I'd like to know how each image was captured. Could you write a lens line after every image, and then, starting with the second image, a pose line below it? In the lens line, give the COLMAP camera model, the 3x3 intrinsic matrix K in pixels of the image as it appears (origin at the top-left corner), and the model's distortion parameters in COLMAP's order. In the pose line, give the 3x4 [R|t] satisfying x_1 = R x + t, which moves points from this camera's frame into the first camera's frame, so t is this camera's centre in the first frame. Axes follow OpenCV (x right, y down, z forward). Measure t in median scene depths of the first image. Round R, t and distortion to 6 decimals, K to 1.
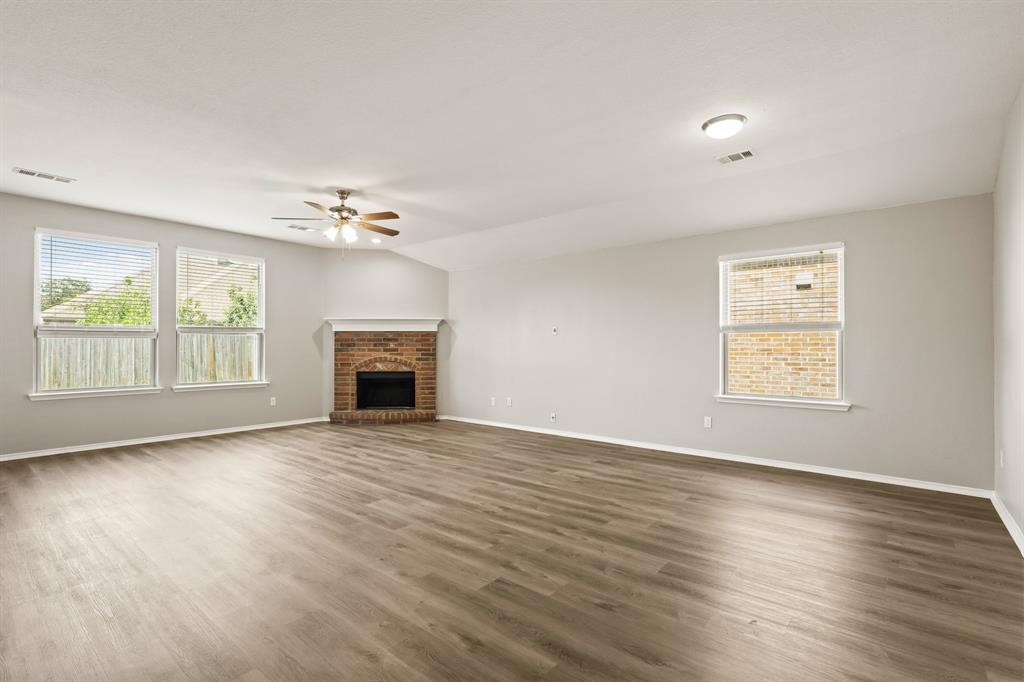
lens RADIAL K [[476.0, 0, 511.0], [0, 476.0, 345.6], [0, 0, 1]] dist [-0.004140, -0.000864]
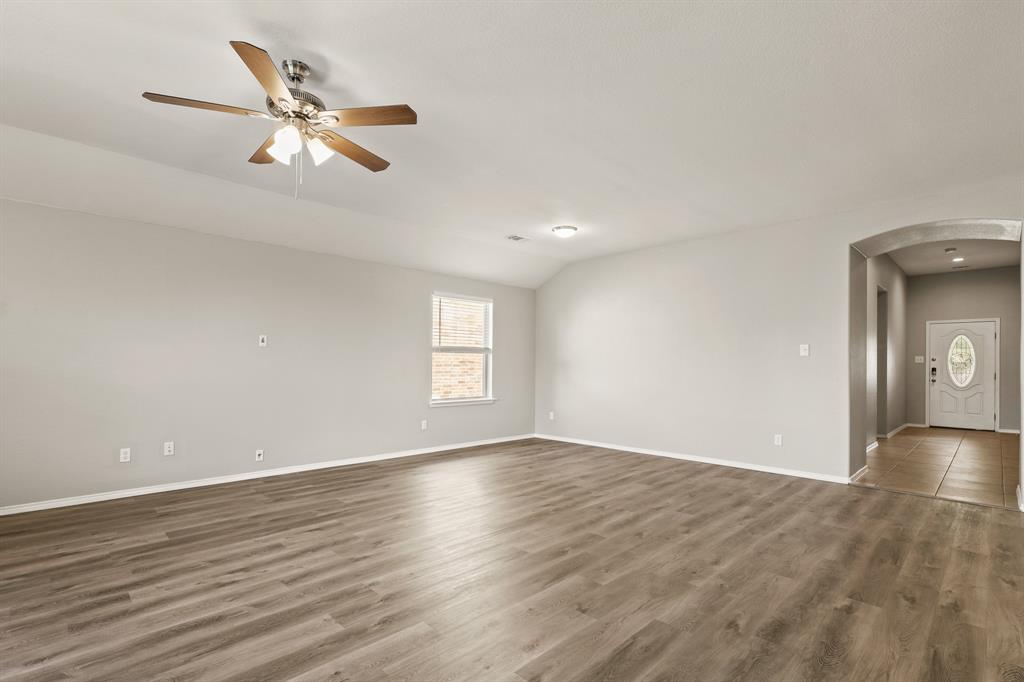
lens RADIAL K [[482.2, 0, 507.6], [0, 482.2, 362.0], [0, 0, 1]] dist [-0.002357, -0.000037]
pose [[0.100796, 0.005410, 0.994892, -1.079510], [-0.009374, 0.999946, -0.004488, 0.003865], [-0.994863, -0.008874, 0.100841, 0.900357]]
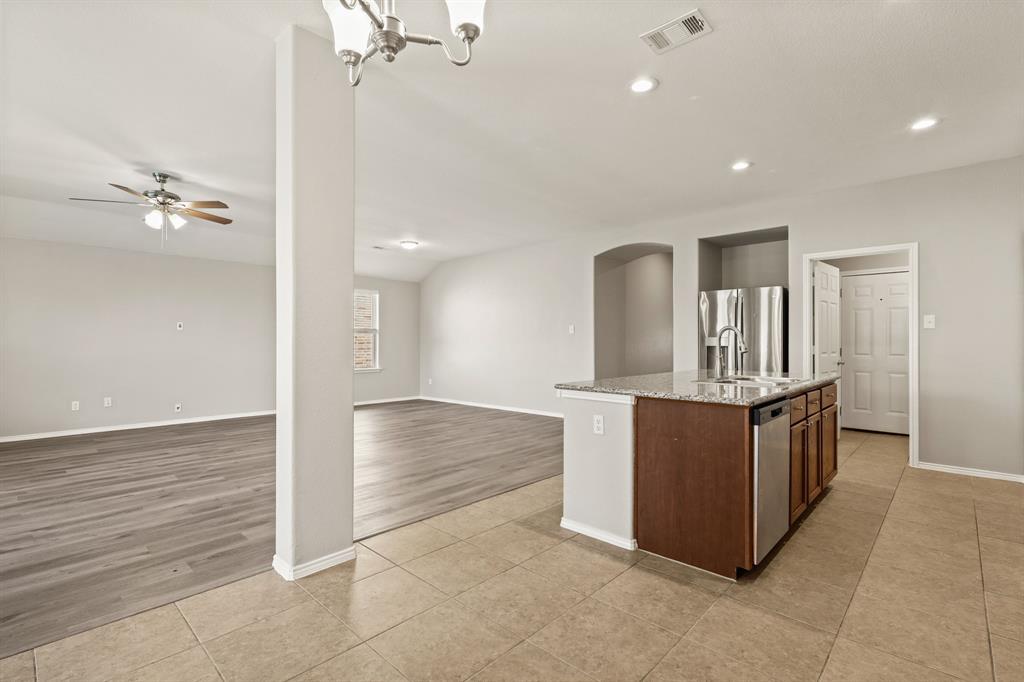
lens RADIAL K [[474.4, 0, 509.8], [0, 474.4, 339.5], [0, 0, 1]] dist [-0.000382, 0.000039]
pose [[0.066029, 0.004034, 0.997810, -1.557405], [-0.000626, 0.999992, -0.004001, 0.003801], [-0.997818, -0.000360, 0.066031, 0.326924]]
